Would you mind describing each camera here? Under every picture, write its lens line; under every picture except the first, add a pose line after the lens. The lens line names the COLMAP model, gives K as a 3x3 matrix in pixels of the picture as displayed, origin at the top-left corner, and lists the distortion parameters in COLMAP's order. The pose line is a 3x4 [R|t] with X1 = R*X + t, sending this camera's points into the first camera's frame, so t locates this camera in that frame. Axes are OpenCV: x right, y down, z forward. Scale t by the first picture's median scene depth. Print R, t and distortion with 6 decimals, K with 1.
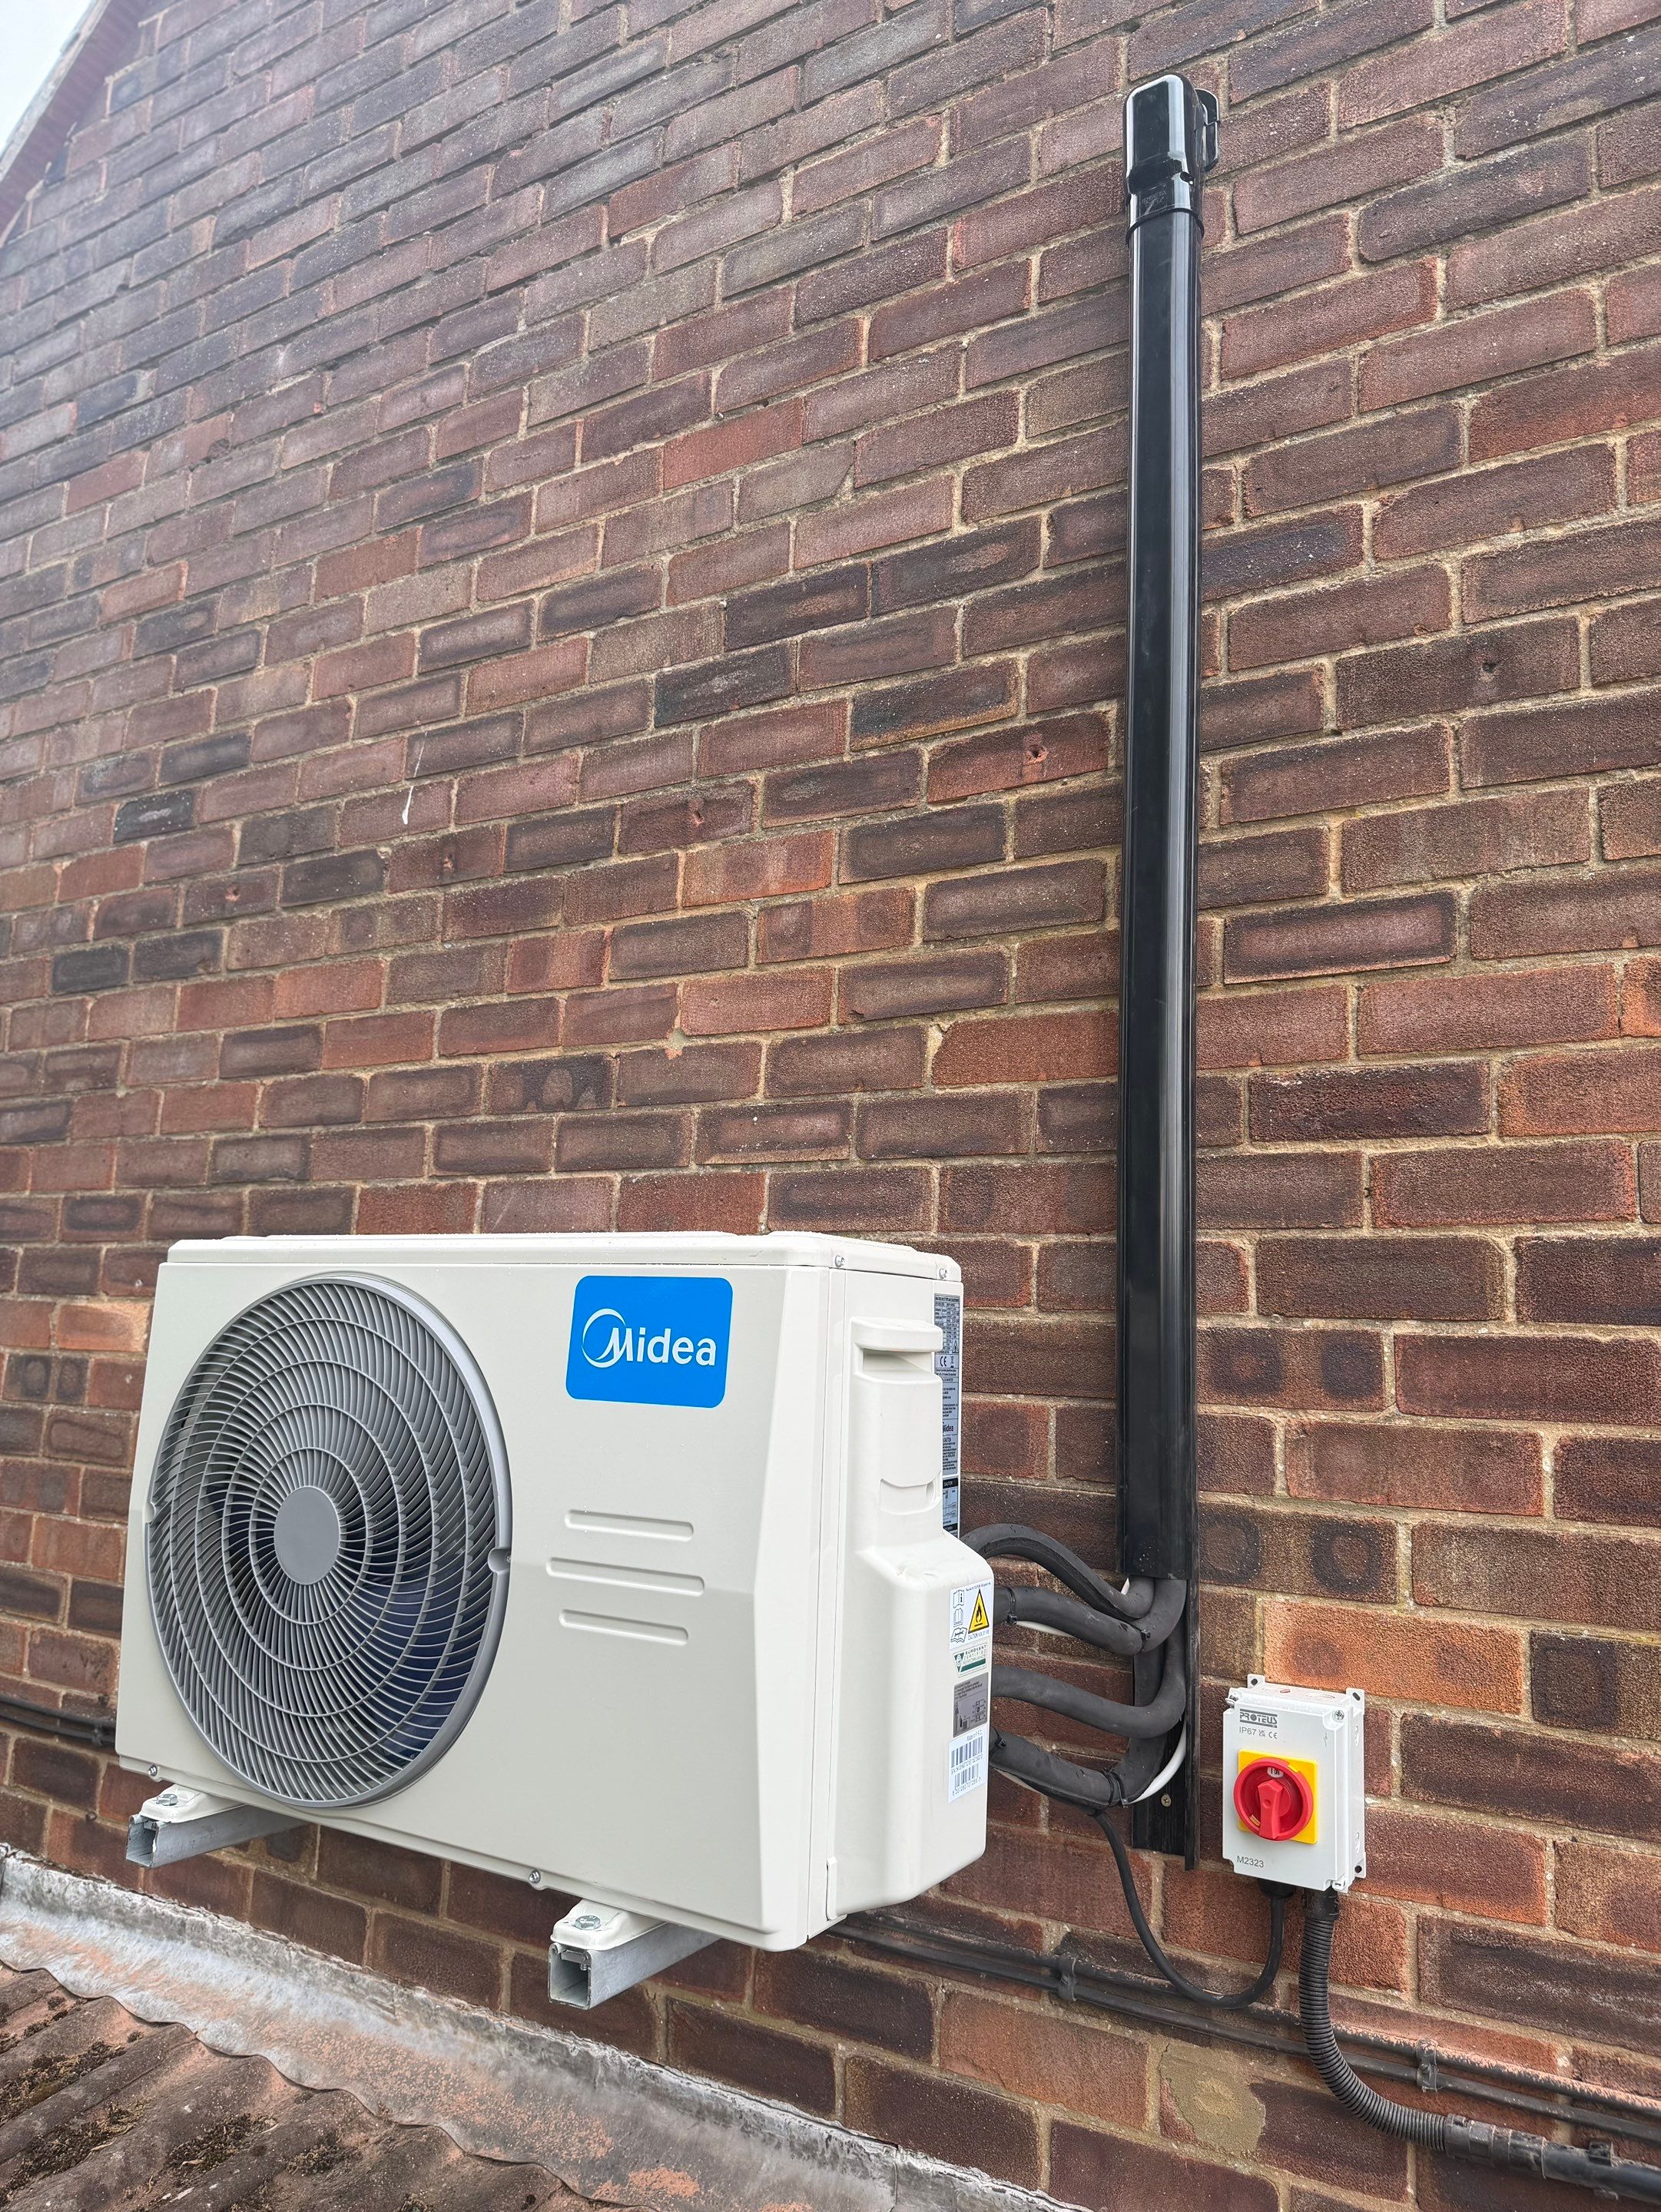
lens RADIAL K [[1507.9, 0, 828.4], [0, 1507.9, 1130.8], [0, 0, 1]] dist [0.107583, -0.137266]
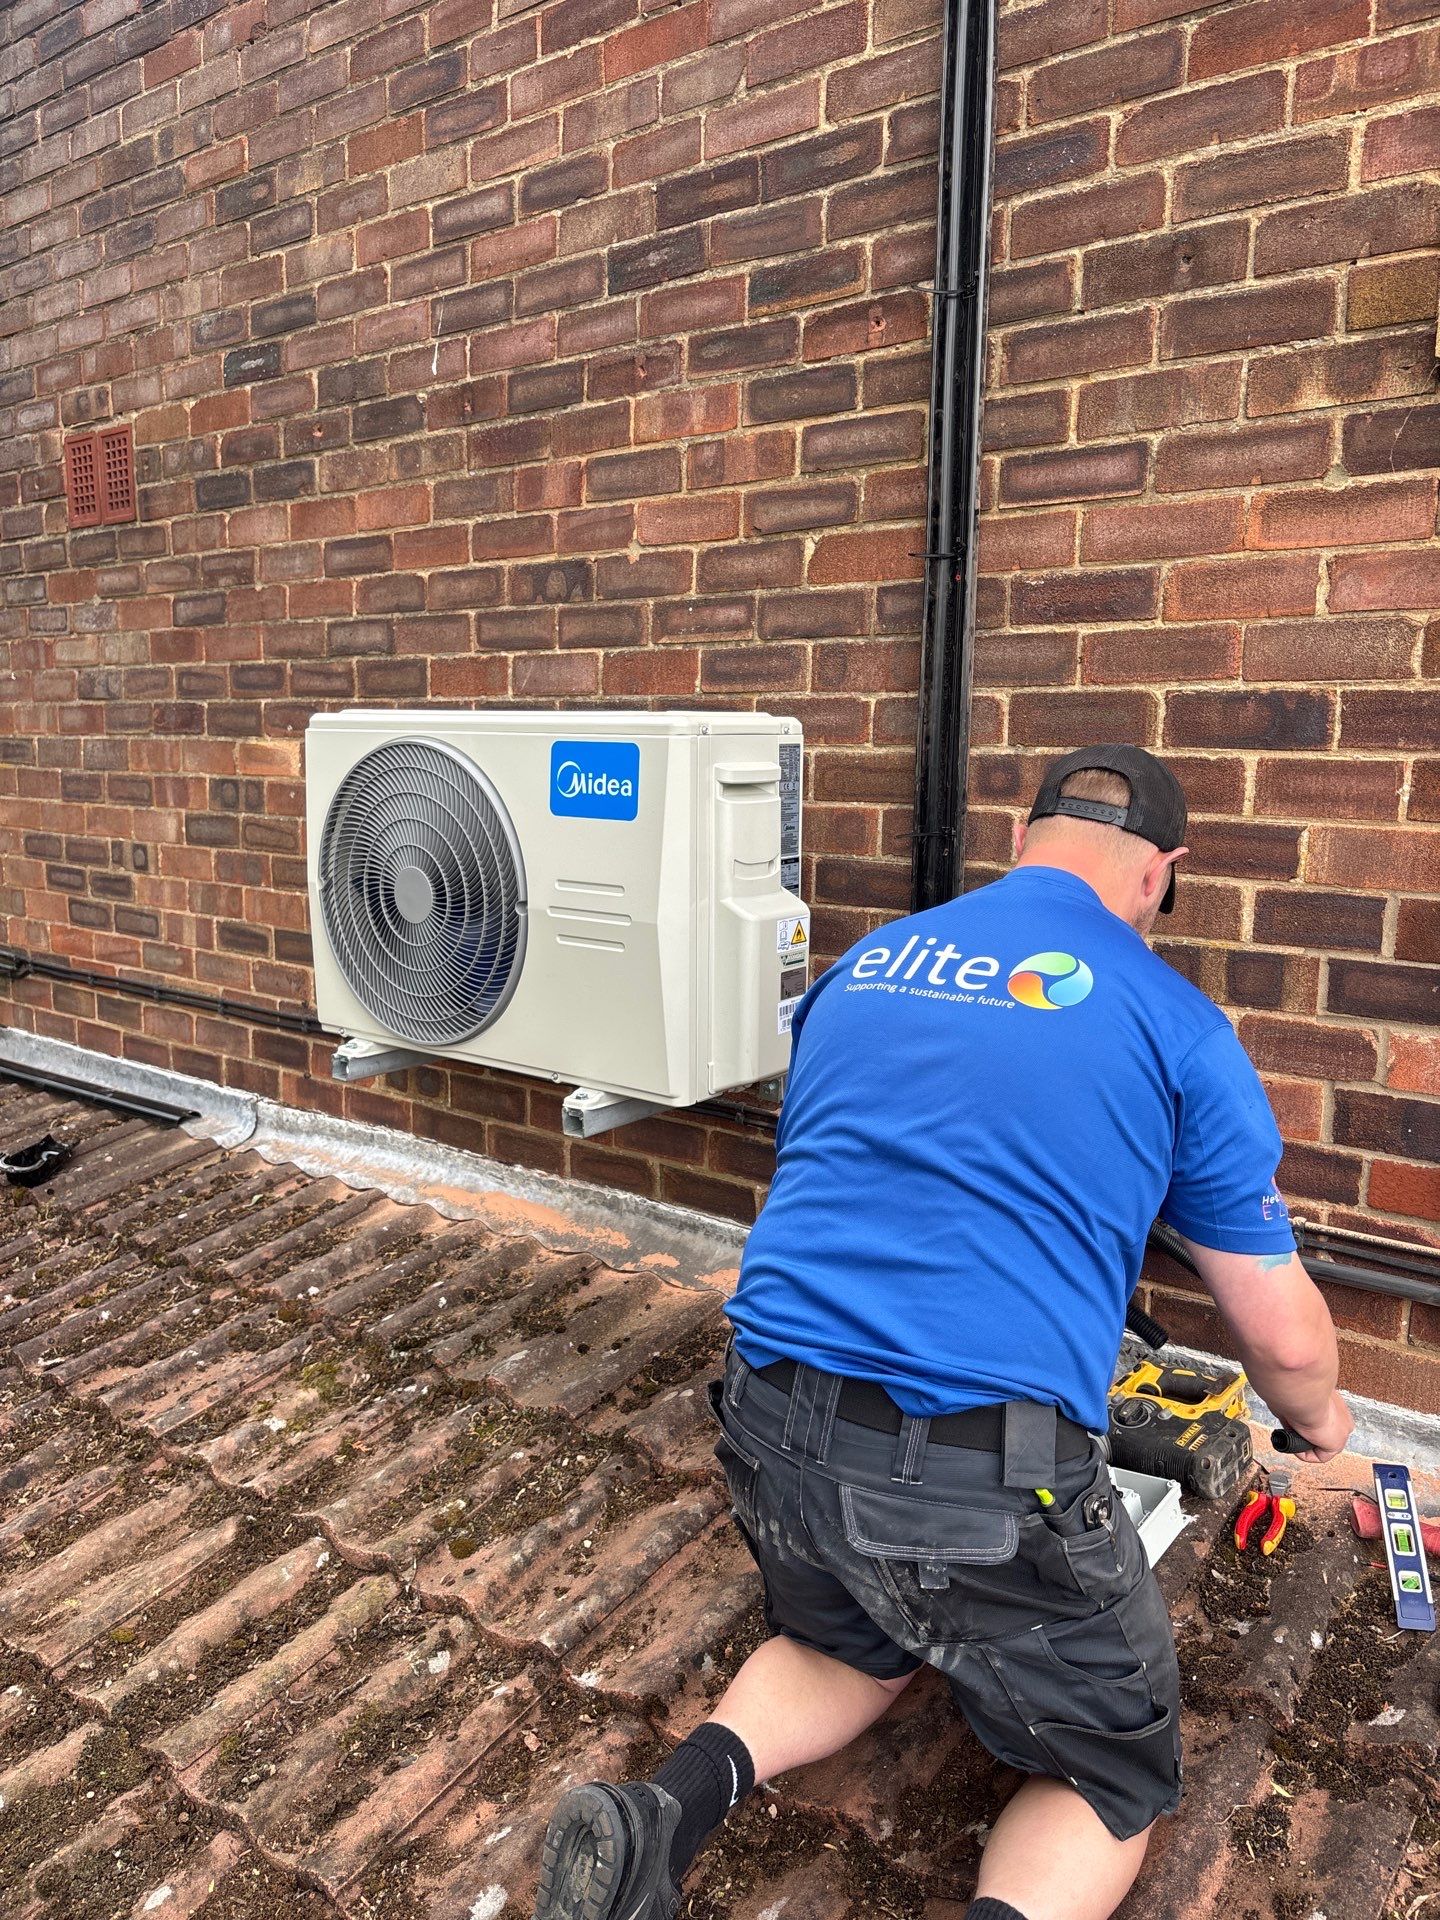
lens RADIAL K [[1464.8, 0, 686.5], [0, 1464.8, 955.2], [0, 0, 1]] dist [0.026084, -0.004231]
pose [[0.988749, -0.009120, -0.149303, 0.153432], [0.052168, 0.956494, 0.287051, -0.094377], [0.140189, -0.291611, 0.946208, -0.395582]]
